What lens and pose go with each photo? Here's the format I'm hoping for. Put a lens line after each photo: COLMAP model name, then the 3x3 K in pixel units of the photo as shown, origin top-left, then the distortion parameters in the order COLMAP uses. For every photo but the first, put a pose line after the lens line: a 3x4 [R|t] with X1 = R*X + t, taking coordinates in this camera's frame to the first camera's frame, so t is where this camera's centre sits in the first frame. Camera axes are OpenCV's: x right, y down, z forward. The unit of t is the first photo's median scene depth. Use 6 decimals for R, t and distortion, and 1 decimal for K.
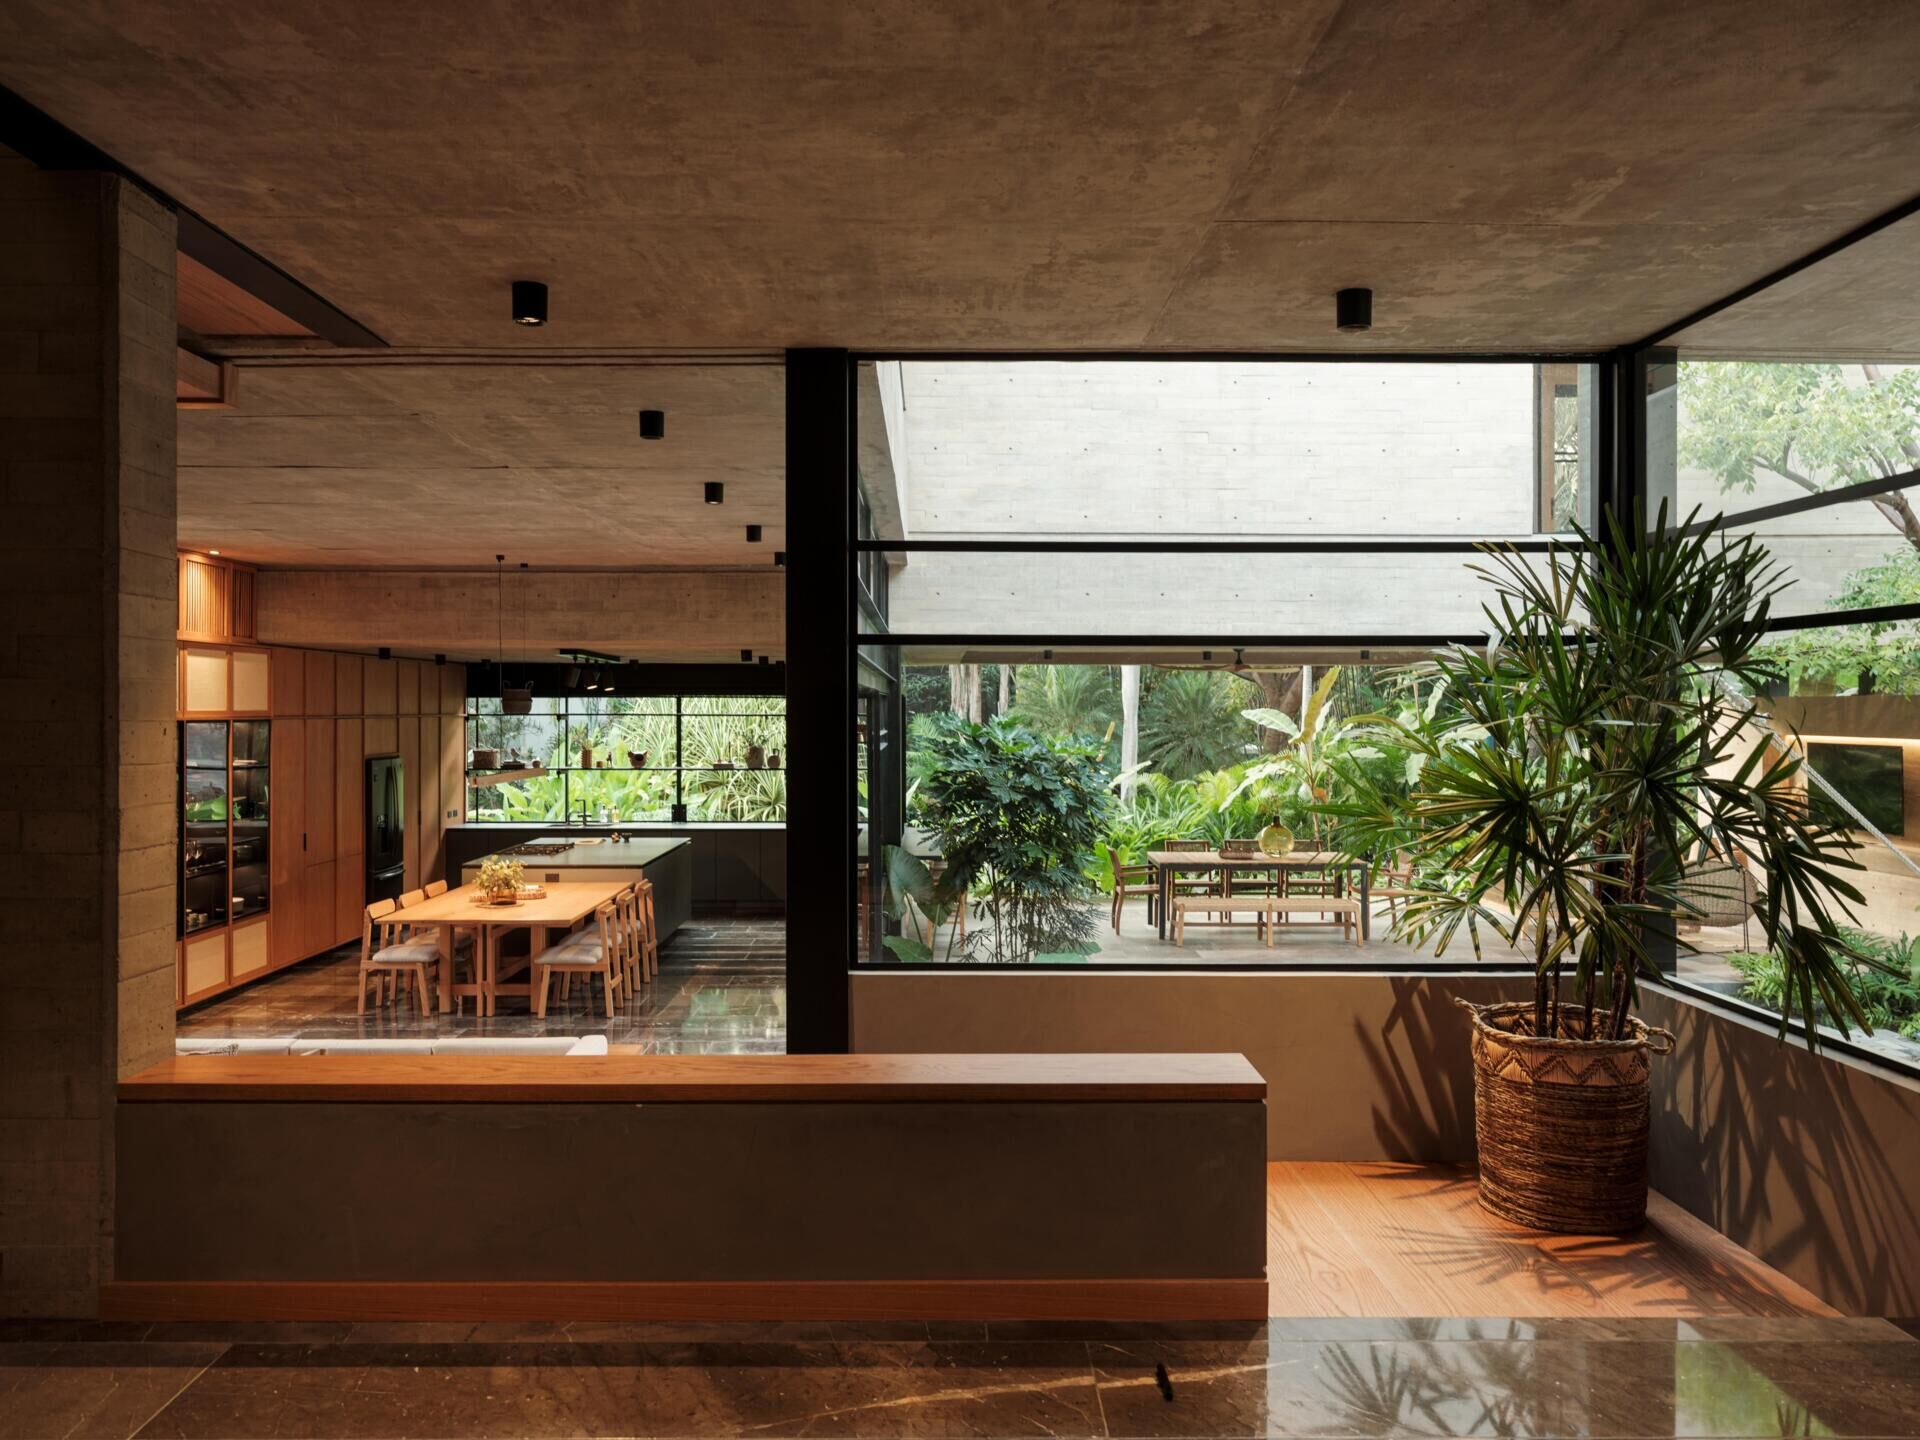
lens RADIAL K [[1437.6, 0, 928.7], [0, 1437.6, 711.4], [0, 0, 1]] dist [0.001229, -0.001082]
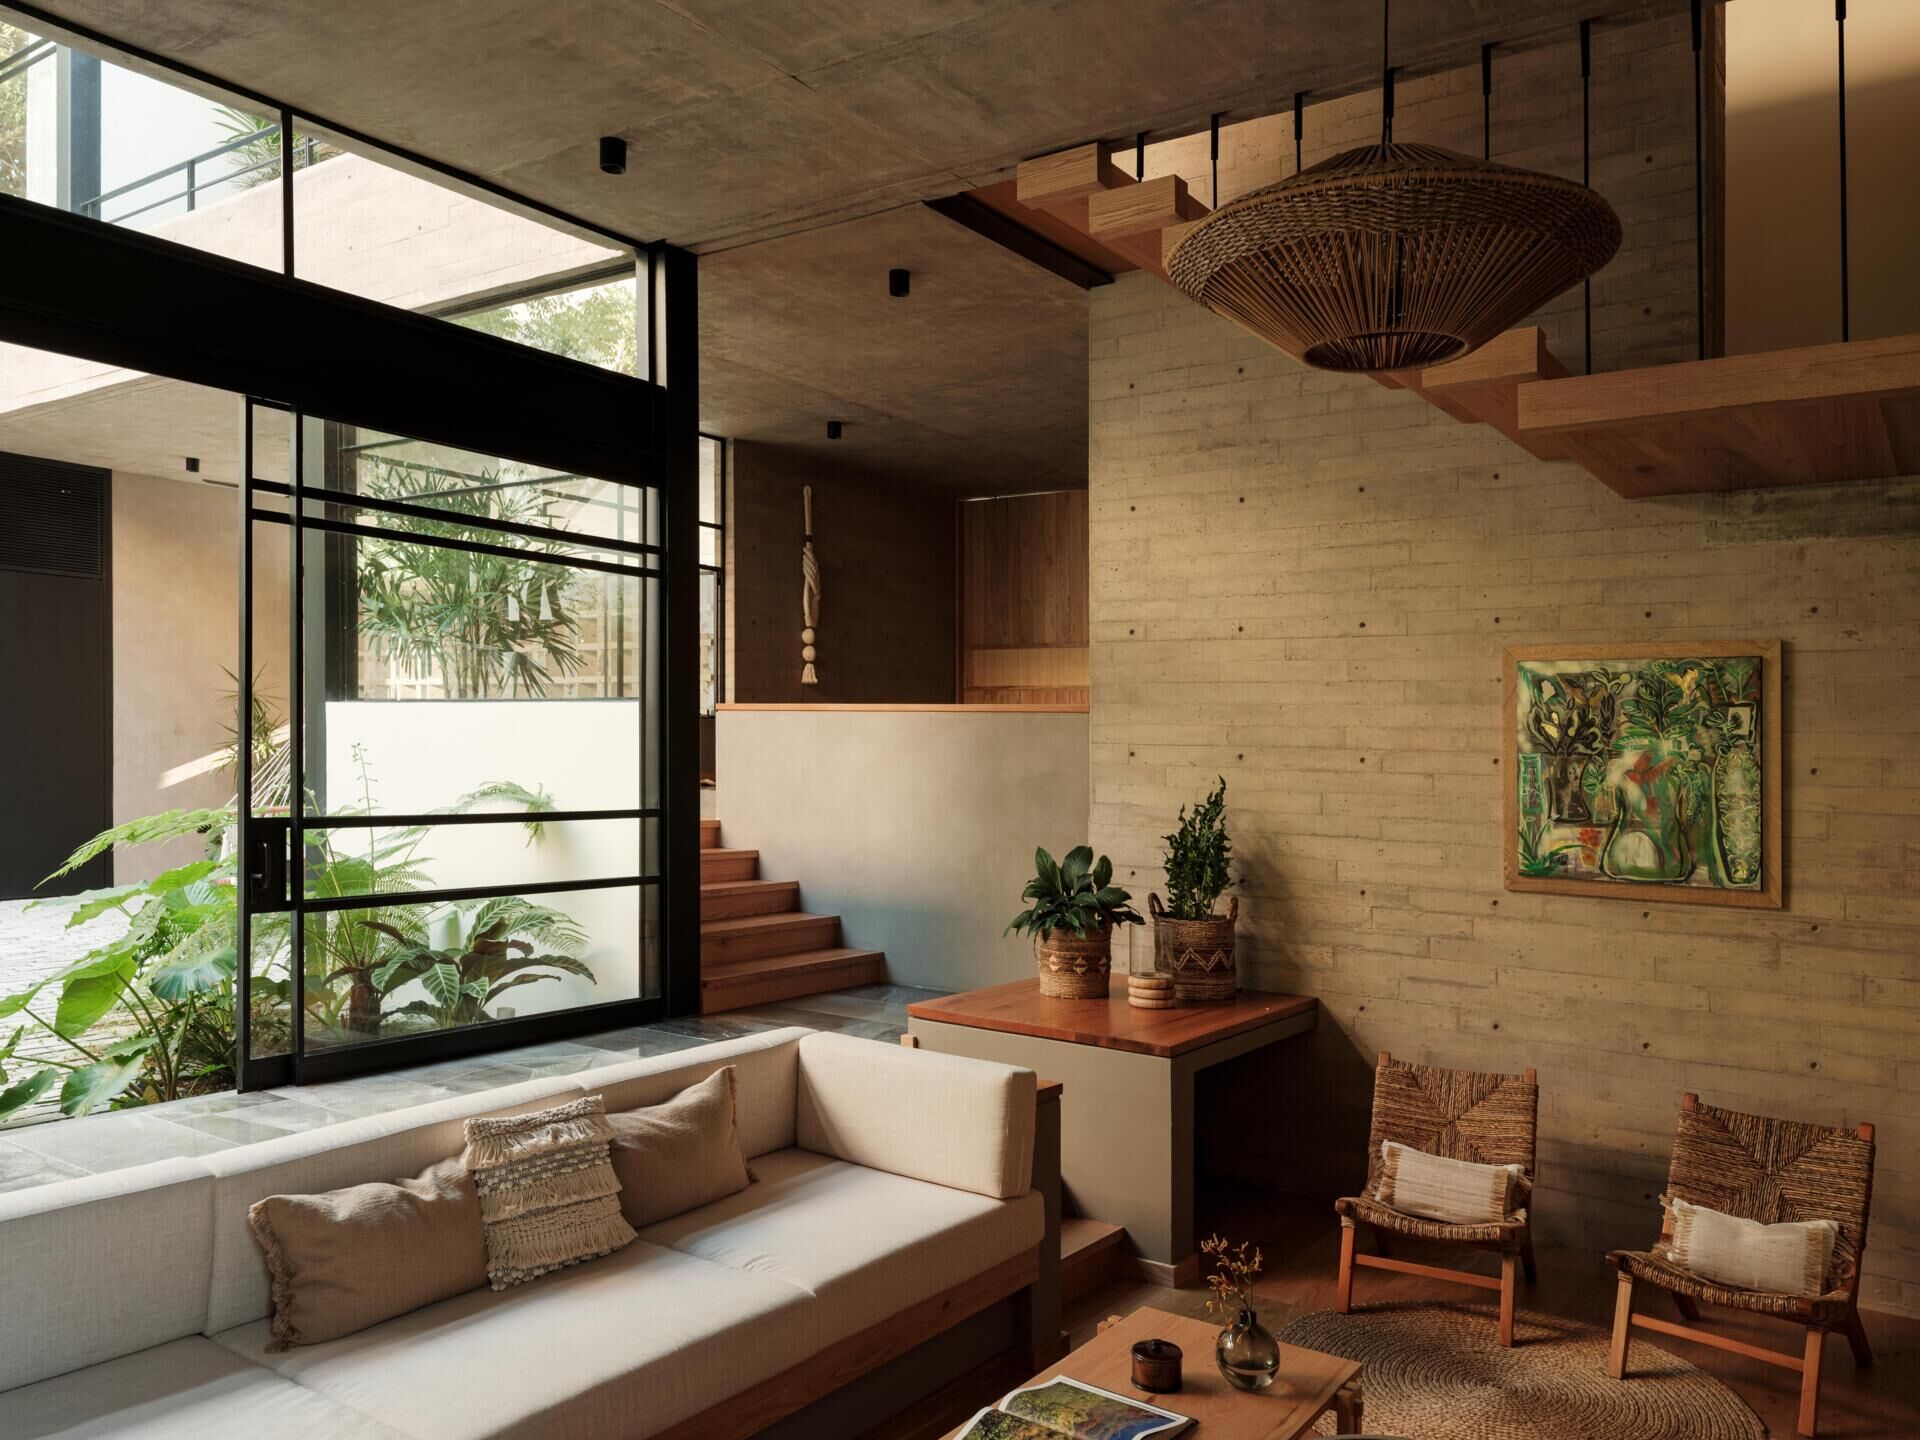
lens RADIAL K [[1459.7, 0, 960.0], [0, 1459.7, 720.0], [0, 0, 1]] dist [0.014192, -0.006640]
pose [[-0.821054, -0.009227, 0.570775, -0.393253], [-0.026958, 0.999381, -0.022623, 0.077873], [-0.570213, -0.033962, -0.820795, 0.705291]]
